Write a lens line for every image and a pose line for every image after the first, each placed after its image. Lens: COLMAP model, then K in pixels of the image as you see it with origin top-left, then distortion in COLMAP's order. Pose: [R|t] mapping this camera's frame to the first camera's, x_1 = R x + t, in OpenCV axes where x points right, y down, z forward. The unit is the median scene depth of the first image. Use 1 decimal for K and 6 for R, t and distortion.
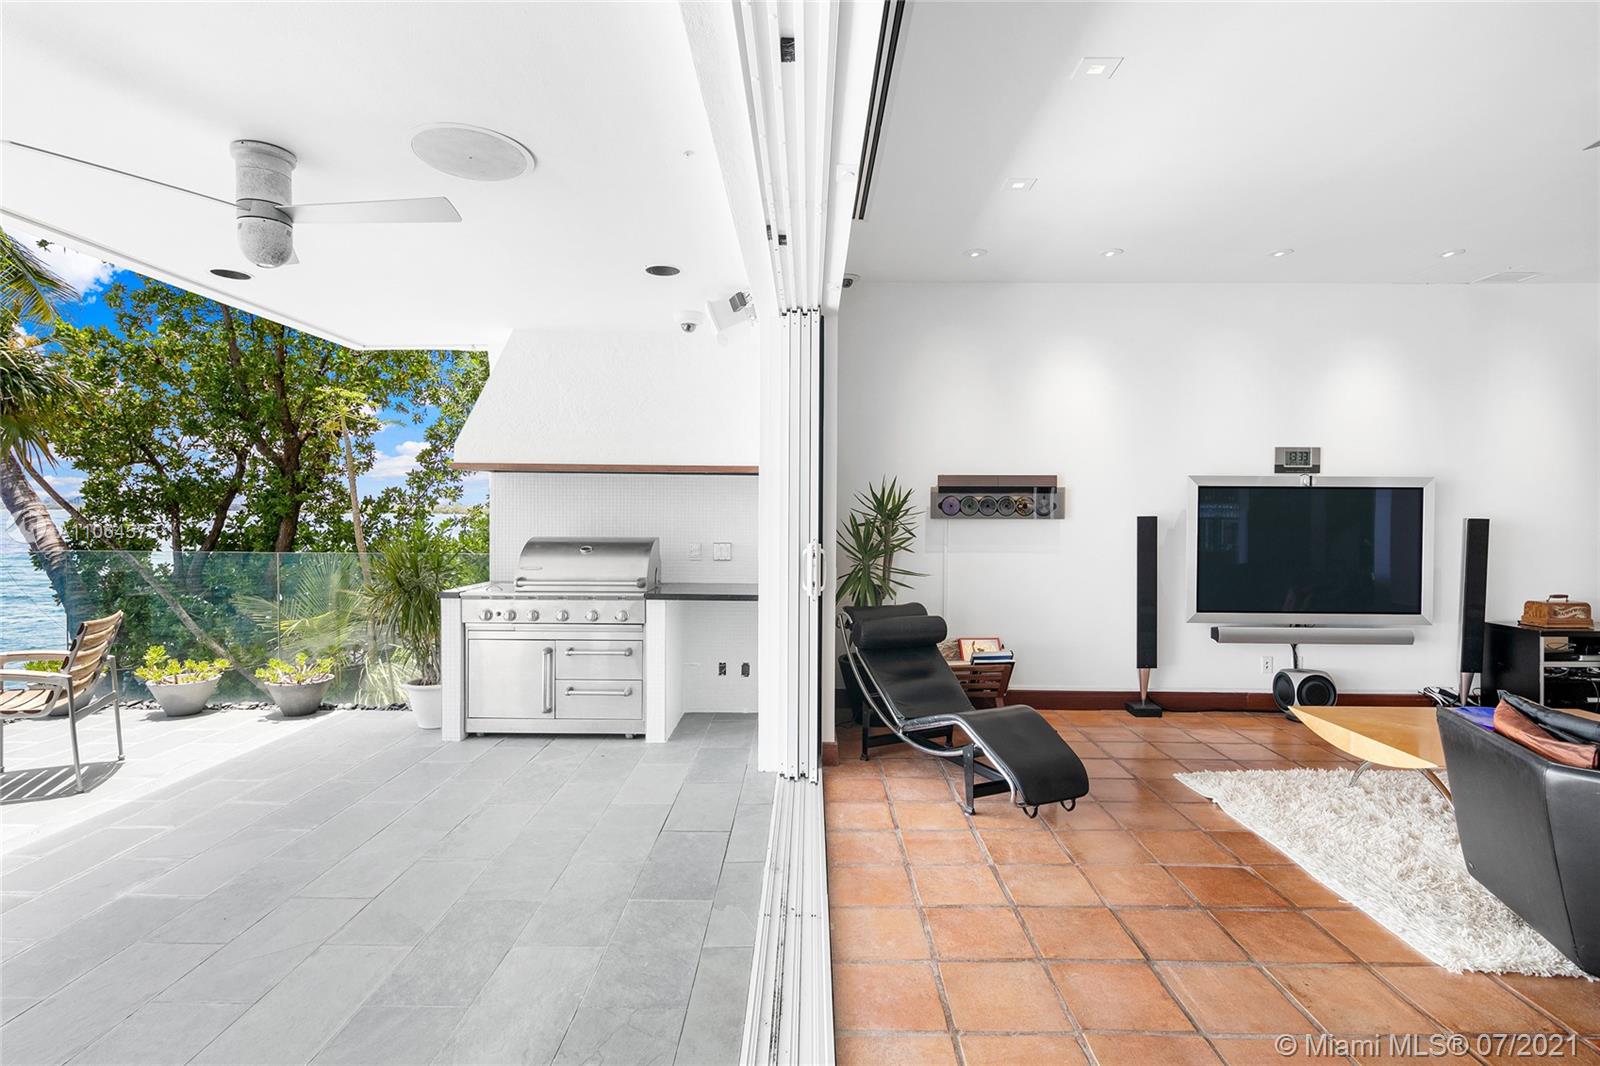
lens RADIAL K [[775.8, 0, 800.0], [0, 775.8, 533.0], [0, 0, 1]] dist [-0.000241, -0.000751]
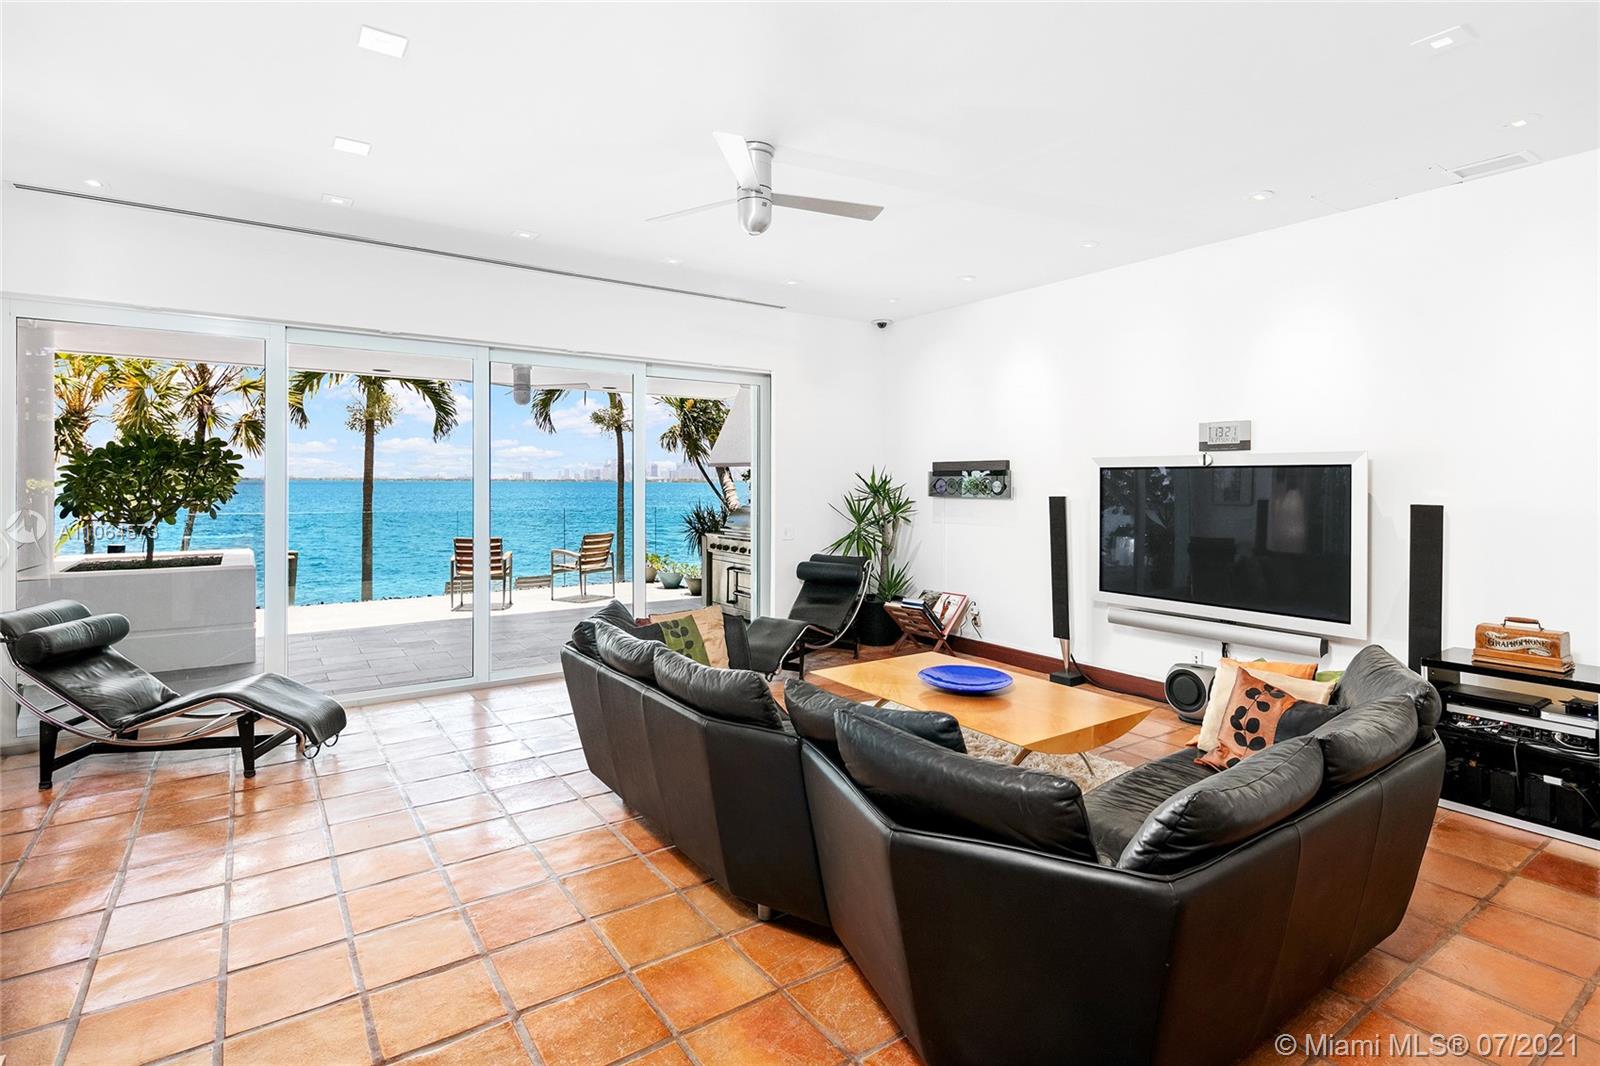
lens RADIAL K [[775.8, 0, 800.0], [0, 775.8, 533.0], [0, 0, 1]] dist [-0.000241, -0.000751]
pose [[0.586577, 0.051202, -0.808273, 1.095098], [-0.024749, 0.998667, 0.045303, -0.010955], [0.809515, -0.006570, 0.587062, 0.077208]]
